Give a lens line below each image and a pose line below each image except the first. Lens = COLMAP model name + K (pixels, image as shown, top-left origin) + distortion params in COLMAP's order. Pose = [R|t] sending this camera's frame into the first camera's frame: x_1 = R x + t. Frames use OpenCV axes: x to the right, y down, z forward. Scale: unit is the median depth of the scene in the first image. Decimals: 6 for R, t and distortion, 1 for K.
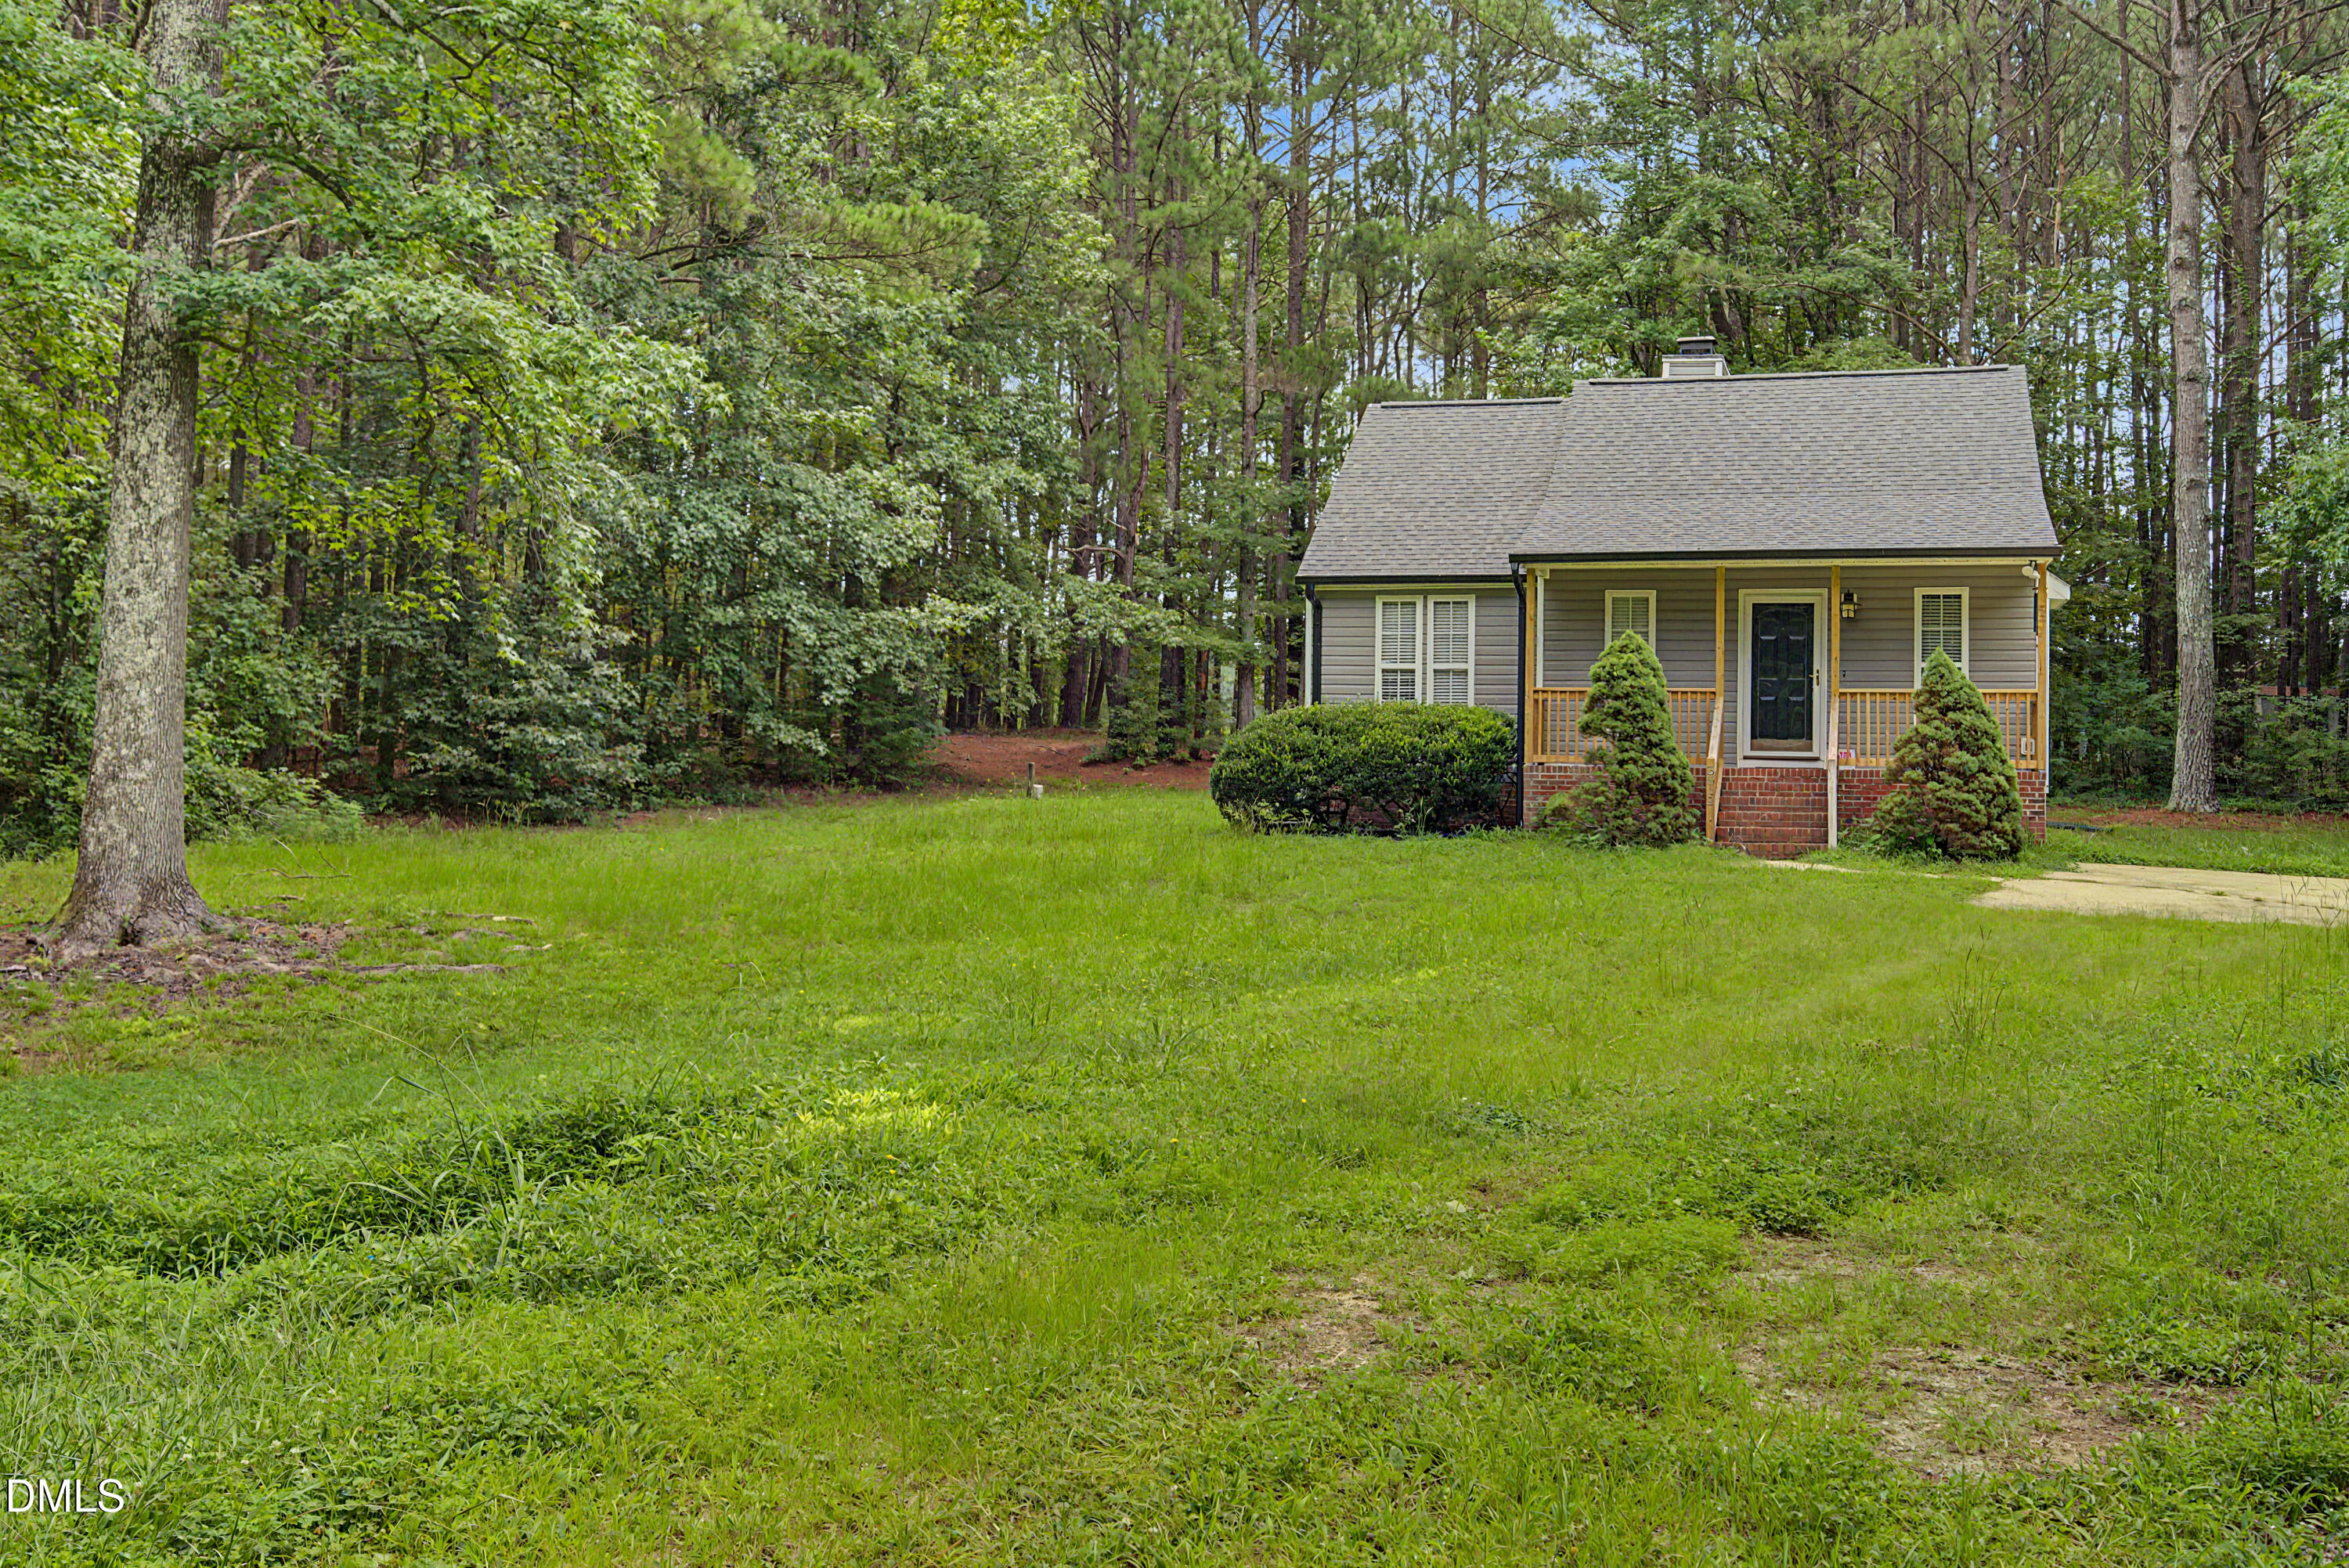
lens RADIAL K [[2378.9, 0, 1166.0], [0, 2378.9, 713.6], [0, 0, 1]] dist [-0.006515, 0.000000]
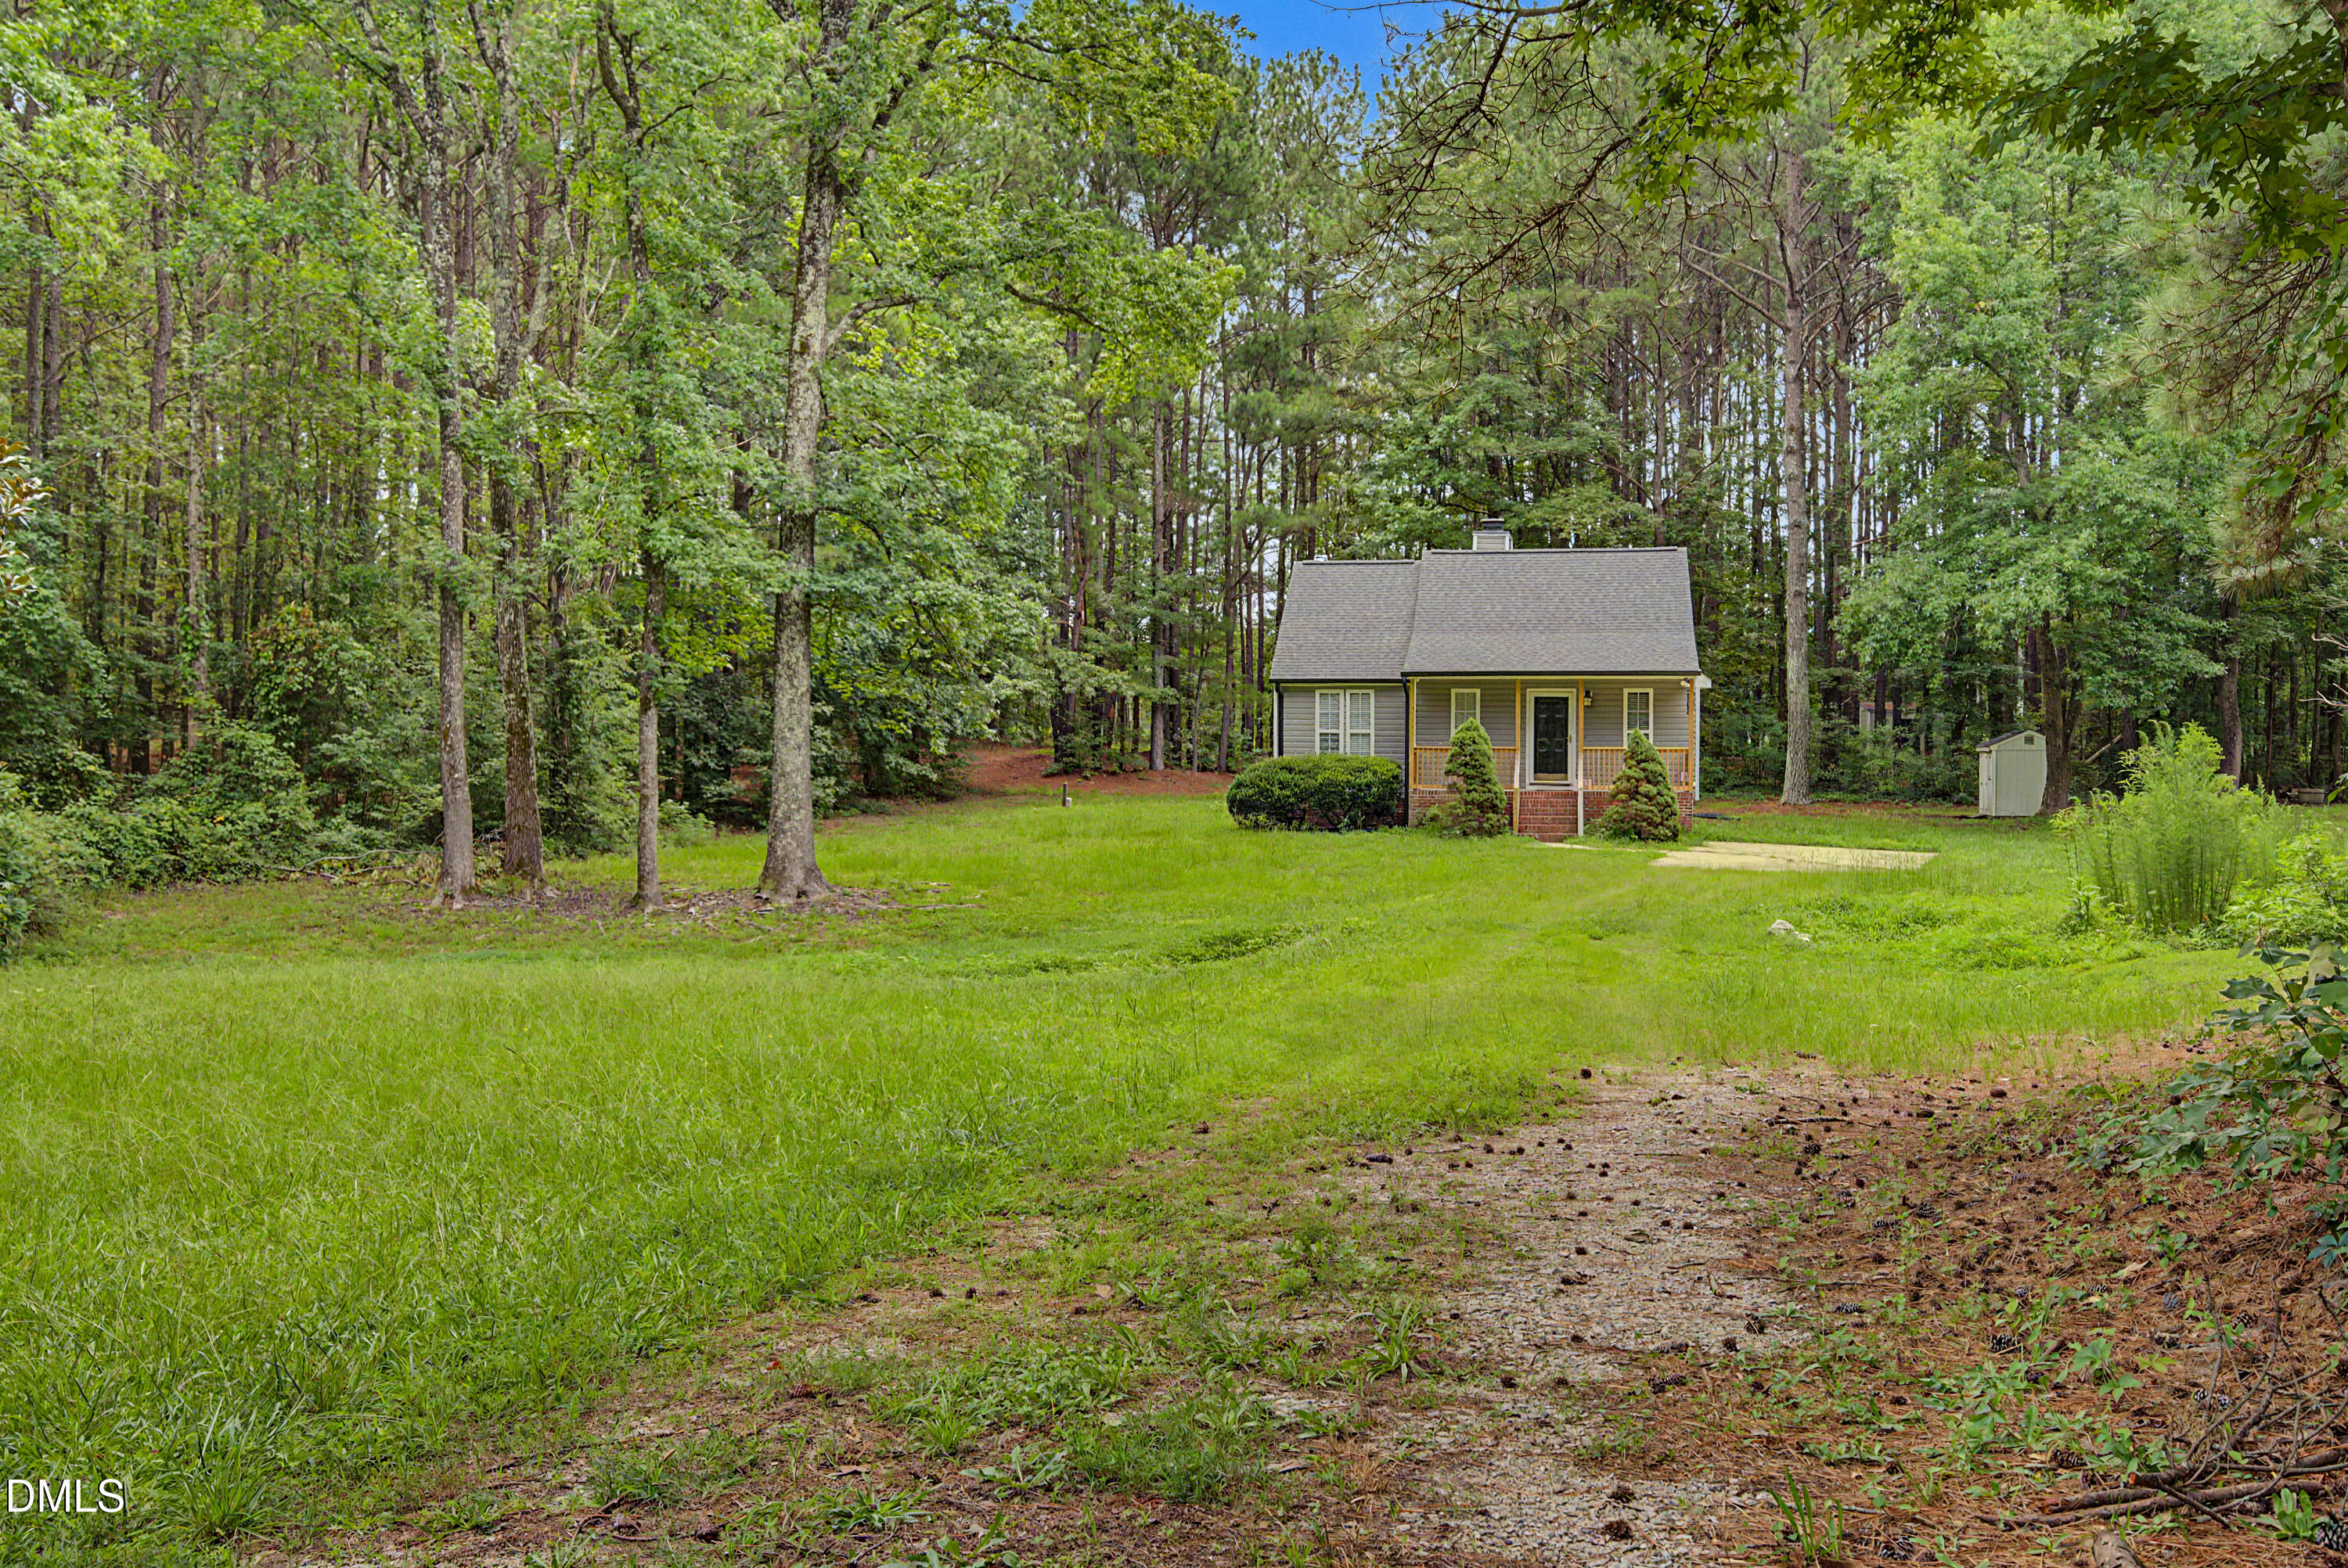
lens RADIAL K [[2377.8, 0, 1177.0], [0, 2377.8, 783.3], [0, 0, 1]] dist [-0.006515, 0.000000]
pose [[0.992766, -0.012623, 0.119397, -0.231174], [0.007806, 0.999140, 0.040731, -0.056912], [-0.119809, -0.039504, 0.992011, -0.730773]]
